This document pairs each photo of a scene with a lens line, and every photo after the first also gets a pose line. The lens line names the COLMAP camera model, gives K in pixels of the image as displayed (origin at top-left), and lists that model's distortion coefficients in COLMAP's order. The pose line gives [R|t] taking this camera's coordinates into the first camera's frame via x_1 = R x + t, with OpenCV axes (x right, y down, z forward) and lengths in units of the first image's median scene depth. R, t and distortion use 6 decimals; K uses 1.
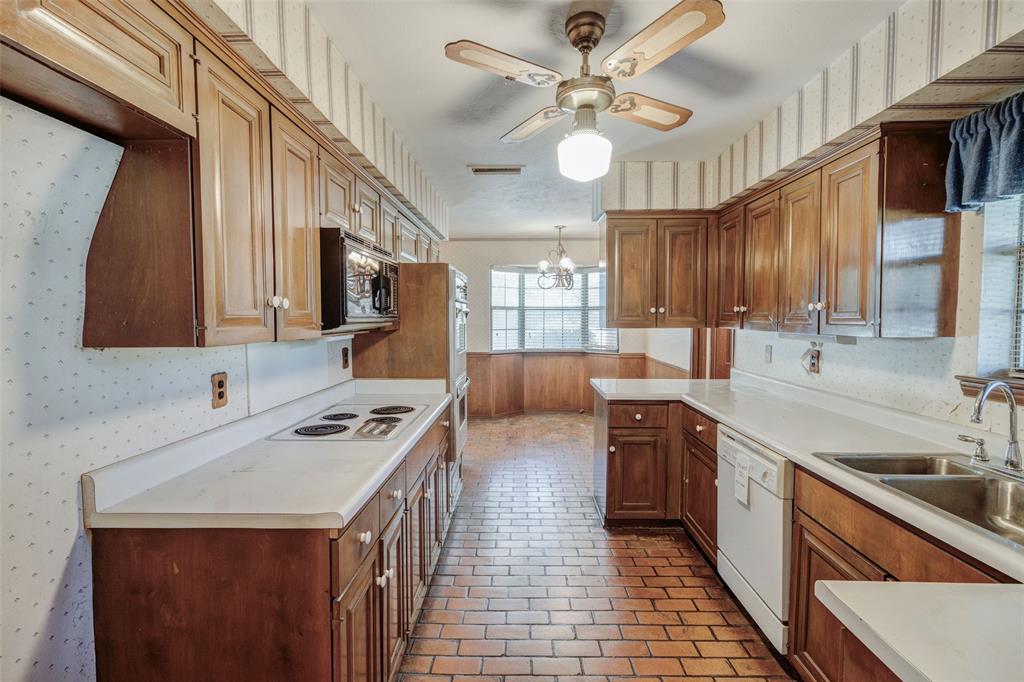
lens RADIAL K [[470.1, 0, 514.4], [0, 470.1, 337.1], [0, 0, 1]] dist [0.001811, 0.000347]
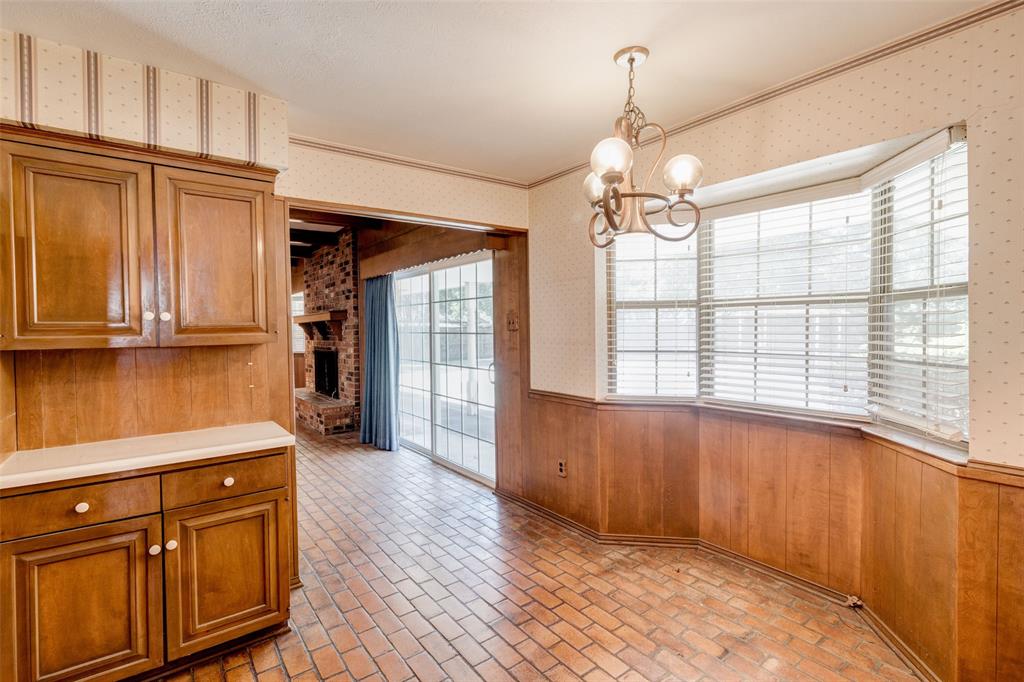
lens RADIAL K [[482.0, 0, 512.0], [0, 482.0, 341.0], [0, 0, 1]] dist [0.002006, 0.000001]
pose [[0.612261, 0.018496, -0.790440, 0.279589], [-0.024571, 0.999689, 0.004361, -0.025944], [0.790274, 0.016751, 0.612525, 0.633710]]
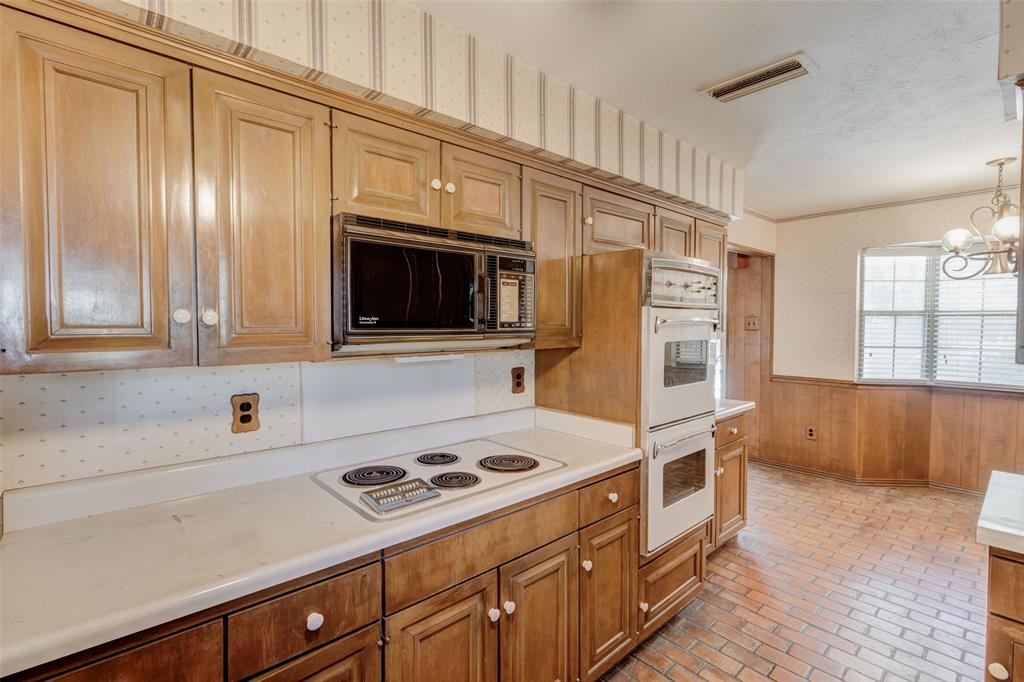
lens RADIAL K [[470.1, 0, 514.4], [0, 470.1, 337.1], [0, 0, 1]] dist [0.001811, 0.000347]
pose [[0.681569, 0.027520, -0.731236, 0.102425], [-0.035694, 0.999353, 0.004341, -0.014852], [0.730883, 0.023142, 0.682110, 0.203941]]
